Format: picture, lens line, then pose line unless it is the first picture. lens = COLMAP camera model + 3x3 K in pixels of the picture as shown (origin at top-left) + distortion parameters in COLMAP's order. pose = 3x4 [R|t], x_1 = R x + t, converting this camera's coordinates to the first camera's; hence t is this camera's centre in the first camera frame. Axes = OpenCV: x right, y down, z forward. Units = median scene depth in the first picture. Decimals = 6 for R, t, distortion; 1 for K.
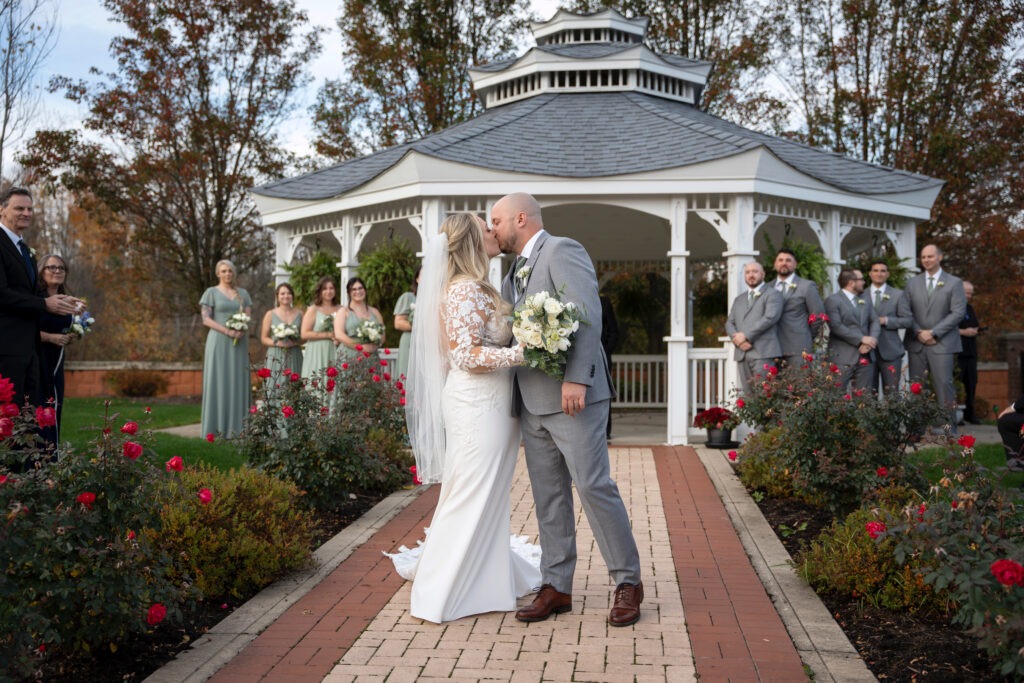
lens RADIAL K [[1097.8, 0, 512.0], [0, 1097.8, 341.5], [0, 0, 1]] dist [0.006367, 0.010539]
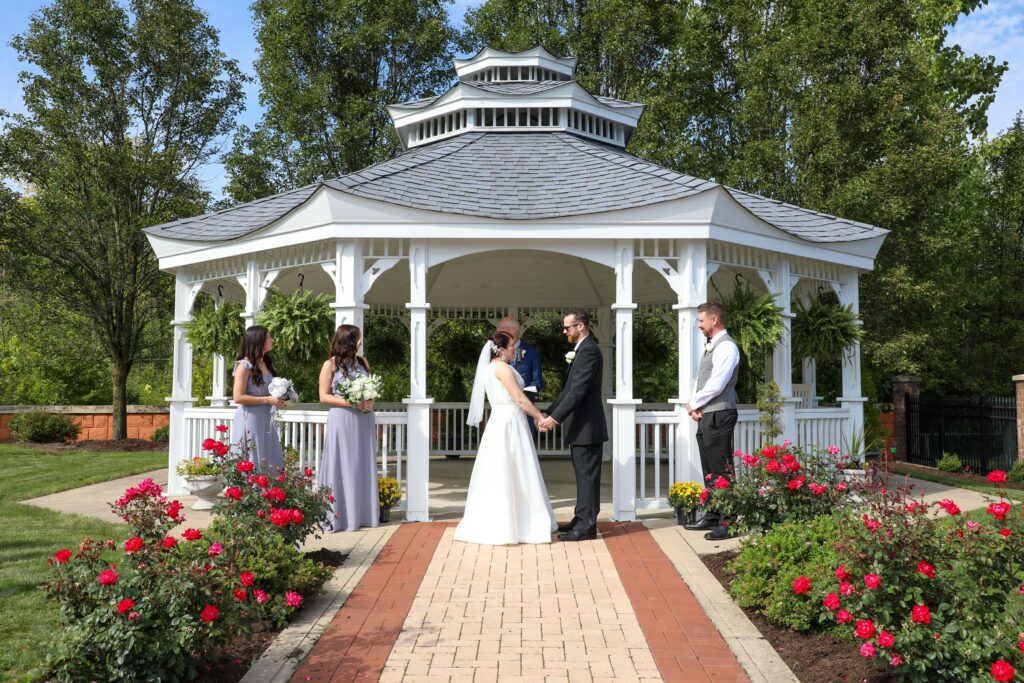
lens RADIAL K [[990.4, 0, 512.0], [0, 990.4, 341.5], [0, 0, 1]] dist [0.008986, 0.004595]
pose [[0.996311, 0.002292, 0.085781, -0.007486], [0.000545, 0.999454, -0.033030, -0.019577], [-0.085810, 0.032955, 0.995766, 0.162162]]
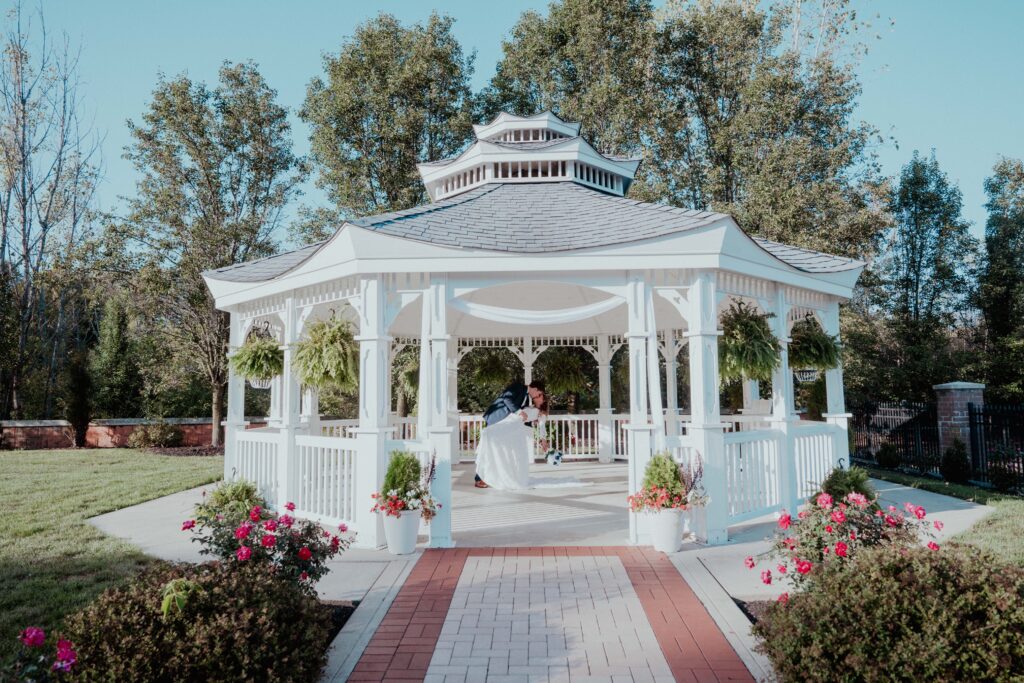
lens RADIAL K [[715.7, 0, 512.0], [0, 715.7, 341.5], [0, 0, 1]] dist [-0.002684, -0.000506]
pose [[0.997668, -0.010548, 0.067439, 0.003376], [0.014573, 0.998123, -0.059477, -0.031371], [-0.066685, 0.060322, 0.995949, 0.320979]]
